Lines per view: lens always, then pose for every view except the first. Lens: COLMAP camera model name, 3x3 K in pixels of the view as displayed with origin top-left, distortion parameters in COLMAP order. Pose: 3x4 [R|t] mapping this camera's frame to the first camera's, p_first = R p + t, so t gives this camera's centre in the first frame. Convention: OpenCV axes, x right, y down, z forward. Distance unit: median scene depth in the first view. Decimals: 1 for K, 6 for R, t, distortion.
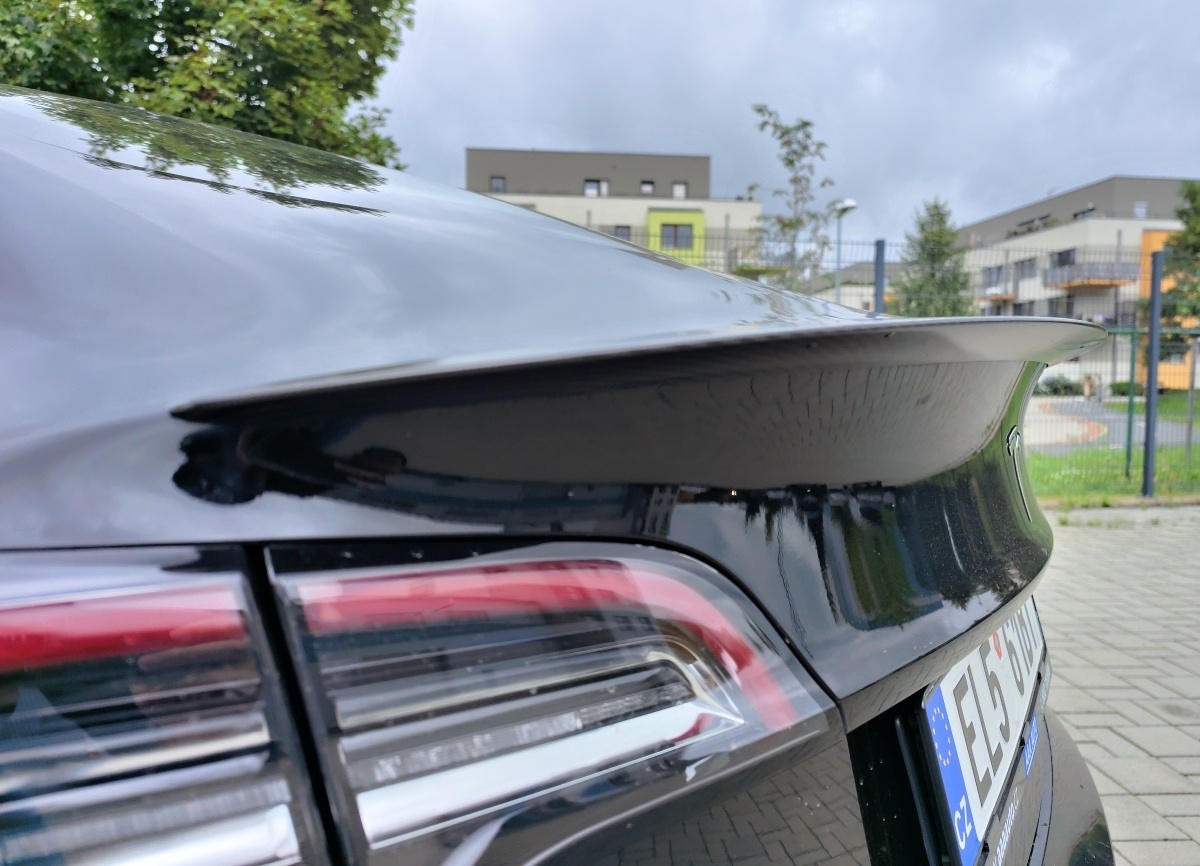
lens RADIAL K [[825.6, 0, 599.8], [0, 825.6, 407.1], [0, 0, 1]] dist [0.024580, -0.025381]
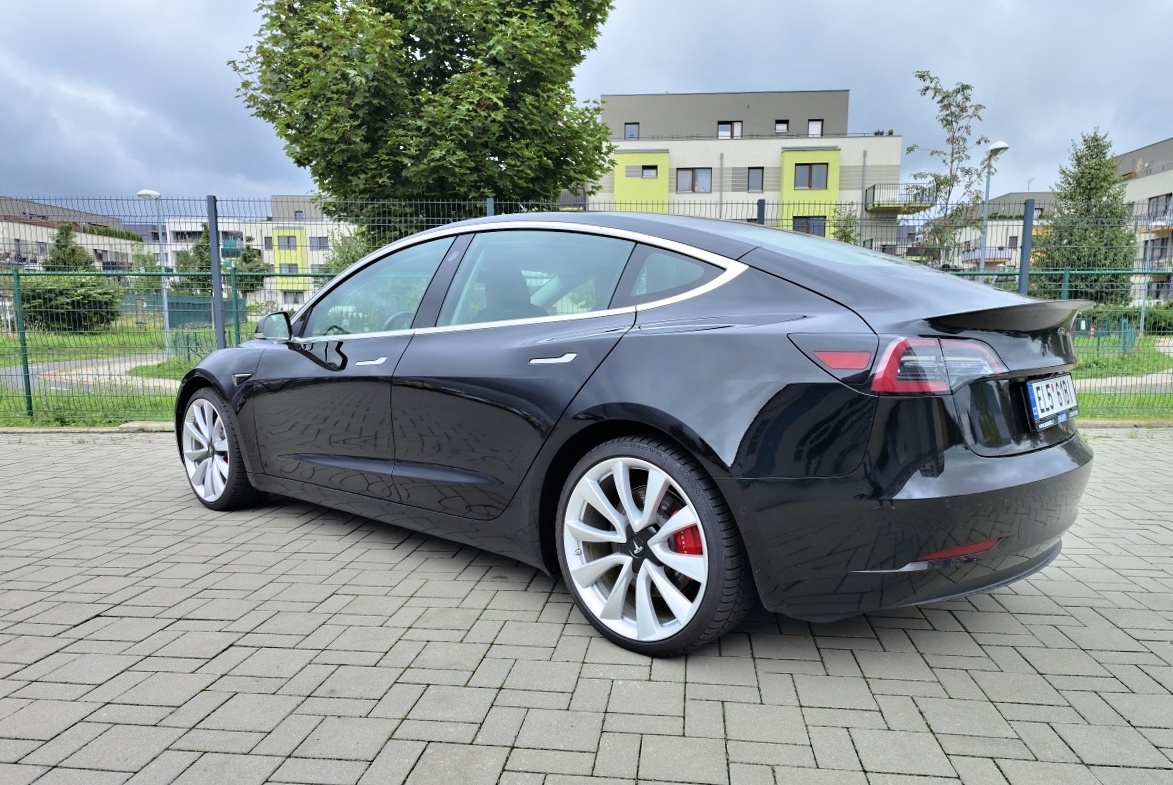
lens RADIAL K [[820.0, 0, 590.6], [0, 820.0, 429.3], [0, 0, 1]] dist [0.039906, -0.016083]
pose [[0.988410, 0.011452, -0.151378, -0.066680], [0.003041, 0.995457, 0.095165, 0.007680], [0.151780, -0.094523, 0.983884, -0.196034]]
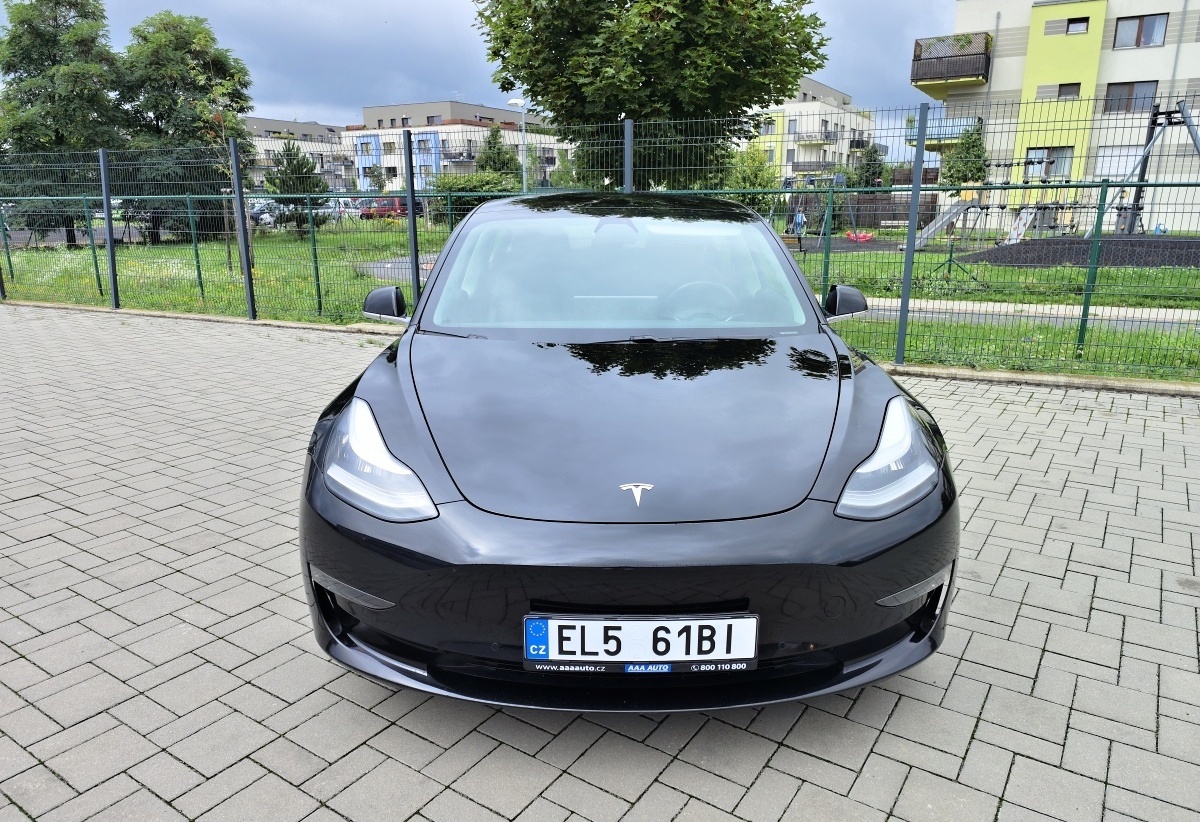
lens RADIAL K [[823.4, 0, 603.3], [0, 823.4, 411.7], [0, 0, 1]] dist [0.029883, -0.026743]
pose [[0.810867, 0.132504, -0.570033, 0.169817], [-0.011268, 0.977386, 0.211165, -0.029763], [0.585122, -0.164803, 0.794023, -0.100523]]
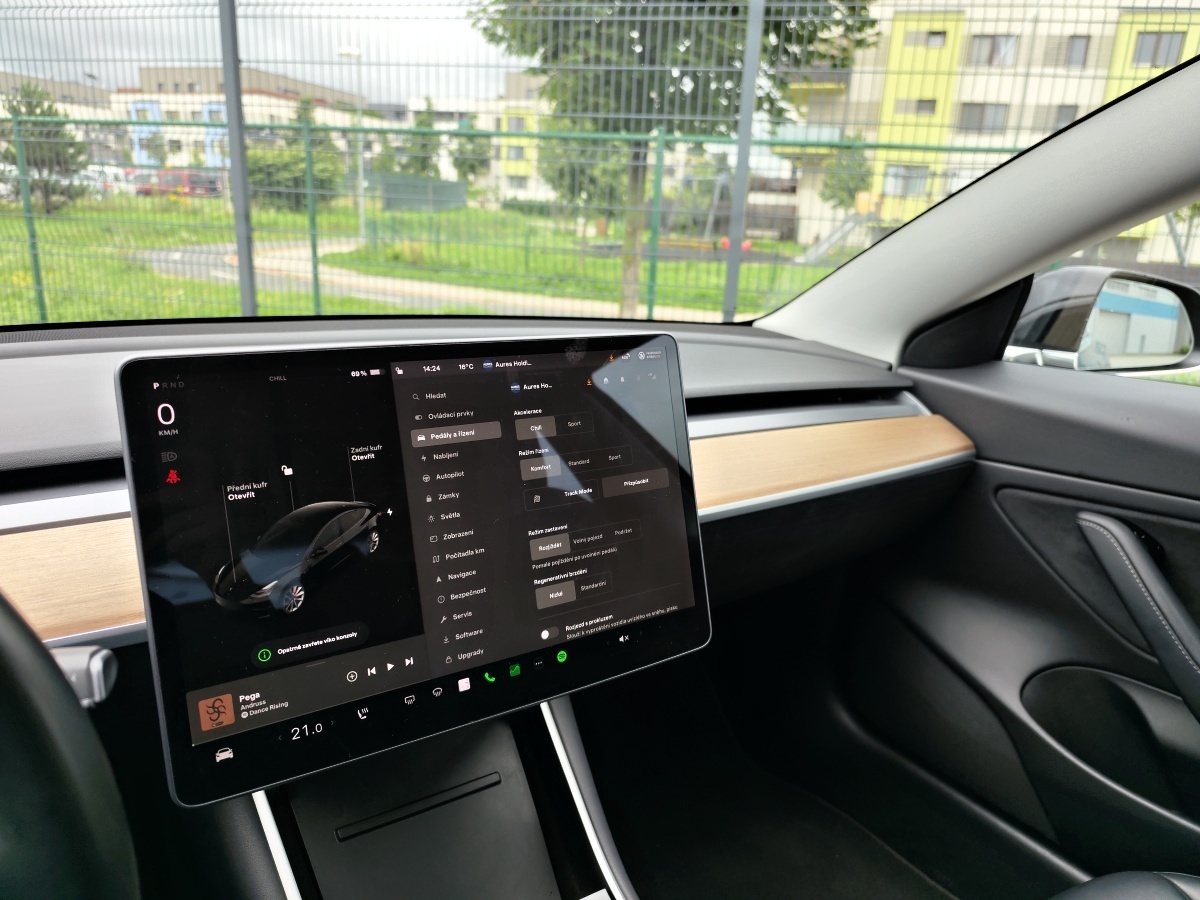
lens RADIAL K [[813.2, 0, 600.3], [0, 813.2, 452.9], [0, 0, 1]] dist [0.014350, -0.014126]
pose [[0.916585, 0.150557, -0.370411, -0.188621], [-0.057706, 0.966511, 0.250052, -0.016096], [0.395653, -0.207819, 0.894578, 0.194697]]
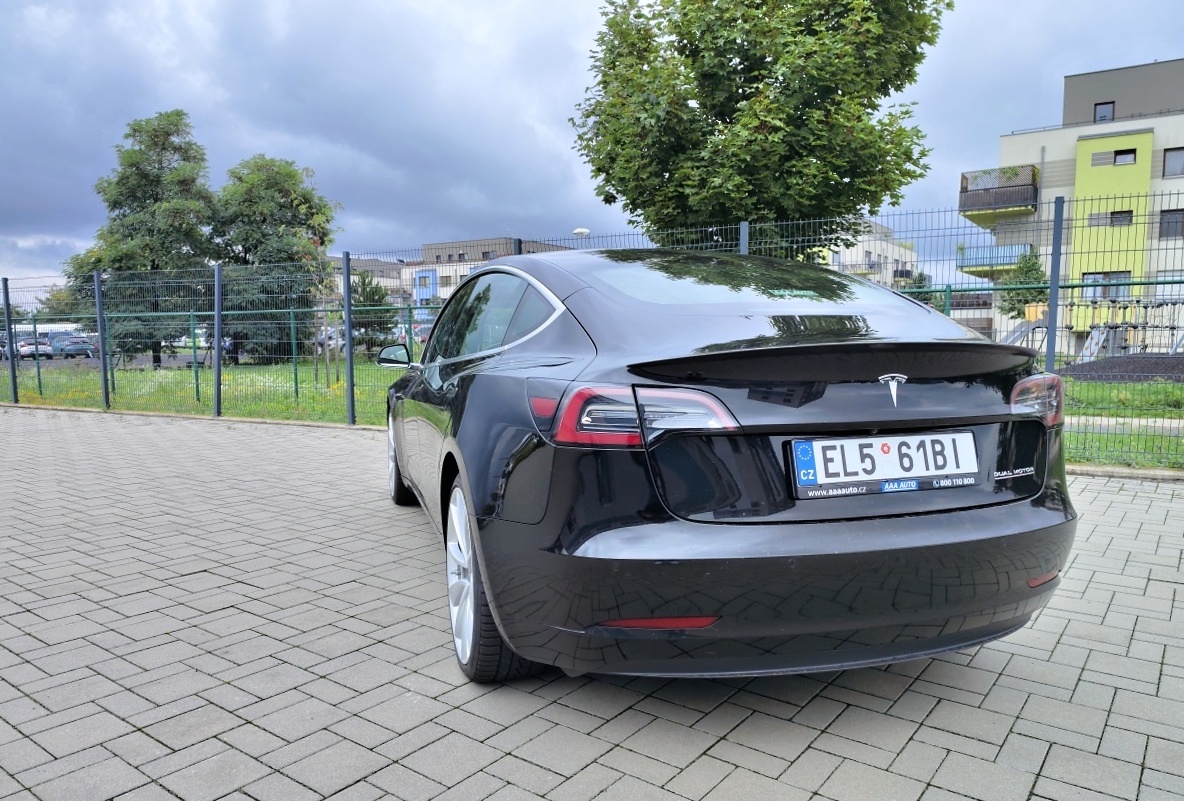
lens RADIAL K [[822.9, 0, 598.0], [0, 822.9, 419.7], [0, 0, 1]] dist [0.012222, 0.009900]
pose [[0.778301, 0.050378, -0.625867, 0.104313], [-0.009354, 0.997596, 0.068668, -0.000704], [0.627821, -0.047590, 0.776901, -0.129058]]
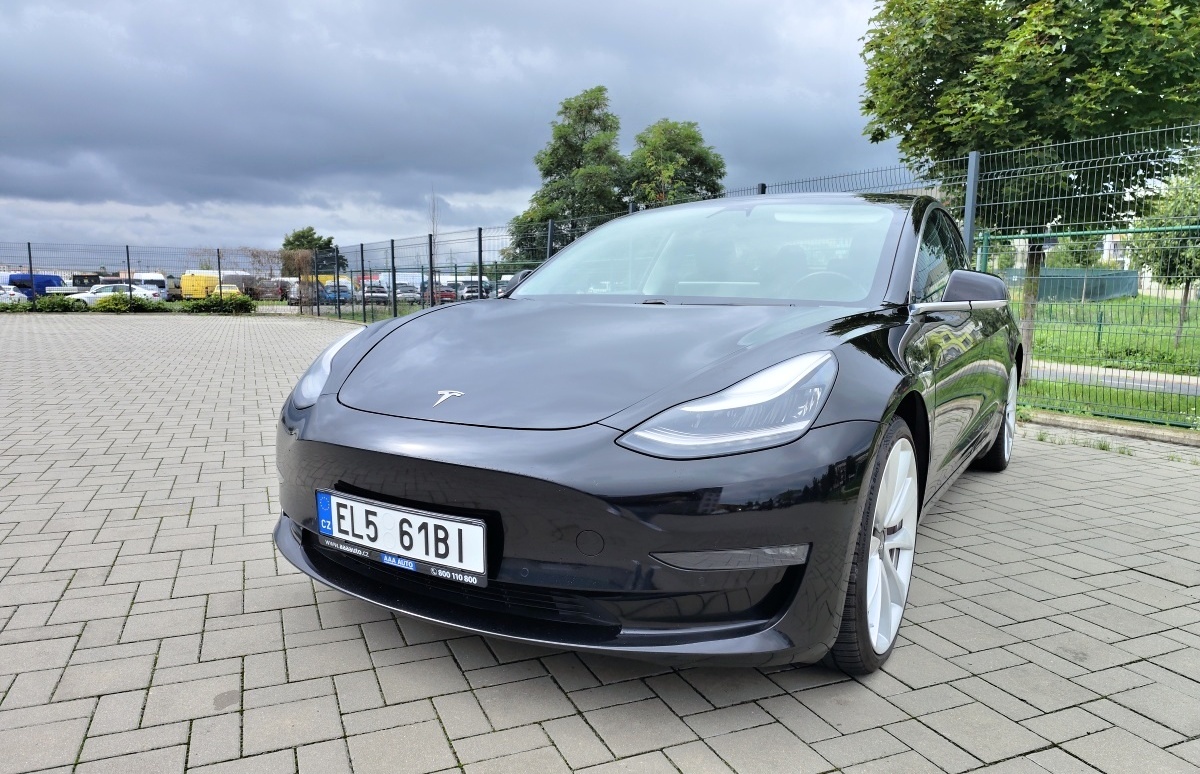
lens RADIAL K [[823.8, 0, 599.0], [0, 823.8, 396.1], [0, 0, 1]] dist [0.023543, -0.021678]
pose [[0.363017, 0.115076, -0.924649, 0.263403], [-0.041515, 0.993356, 0.107328, 0.007639], [0.930857, -0.000575, 0.365383, 0.019025]]
